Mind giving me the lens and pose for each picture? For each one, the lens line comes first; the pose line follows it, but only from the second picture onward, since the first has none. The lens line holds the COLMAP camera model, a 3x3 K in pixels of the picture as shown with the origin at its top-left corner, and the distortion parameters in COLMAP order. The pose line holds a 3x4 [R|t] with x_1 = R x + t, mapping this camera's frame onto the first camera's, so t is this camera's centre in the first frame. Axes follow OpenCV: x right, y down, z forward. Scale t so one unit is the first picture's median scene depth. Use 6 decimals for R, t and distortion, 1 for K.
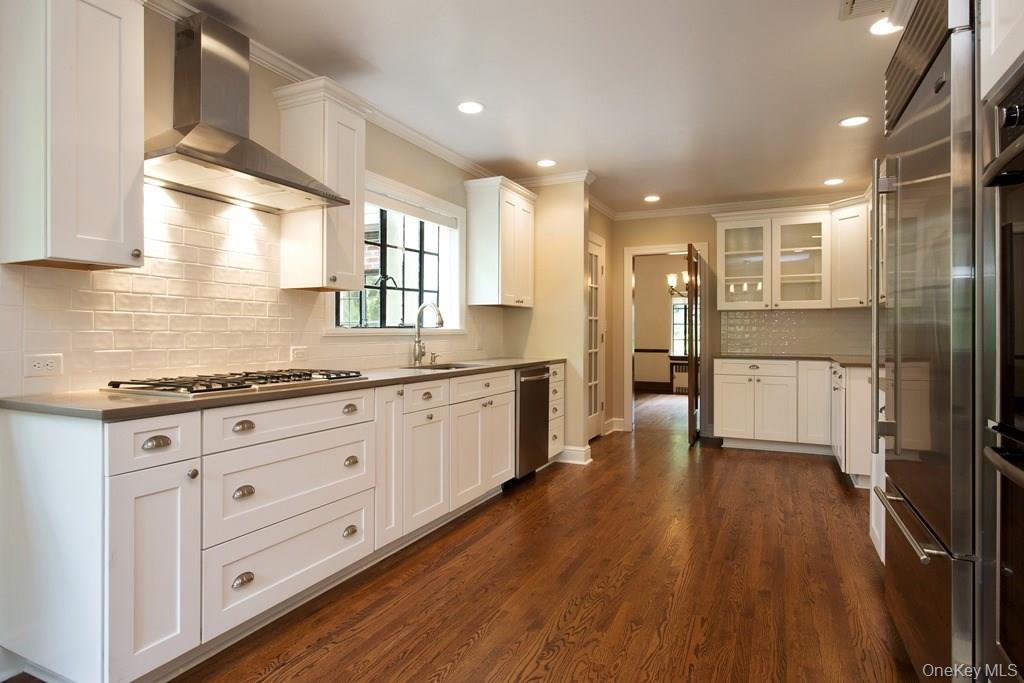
lens RADIAL K [[564.5, 0, 512.0], [0, 564.5, 341.5], [0, 0, 1]] dist [0.000854, 0.000037]
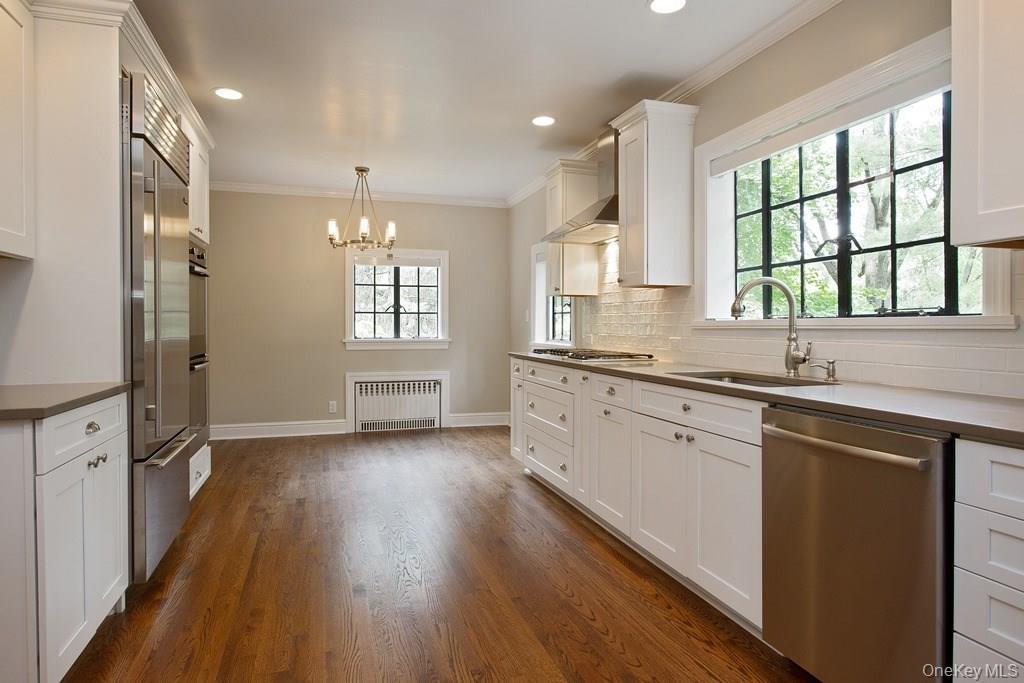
lens RADIAL K [[600.1, 0, 512.0], [0, 600.1, 329.1], [0, 0, 1]] dist [-0.000081, 0.000108]
pose [[-0.728951, 0.005870, -0.684541, 0.559247], [-0.009539, 0.999779, 0.018730, -0.022254], [0.684499, 0.020183, -0.728734, 1.357684]]
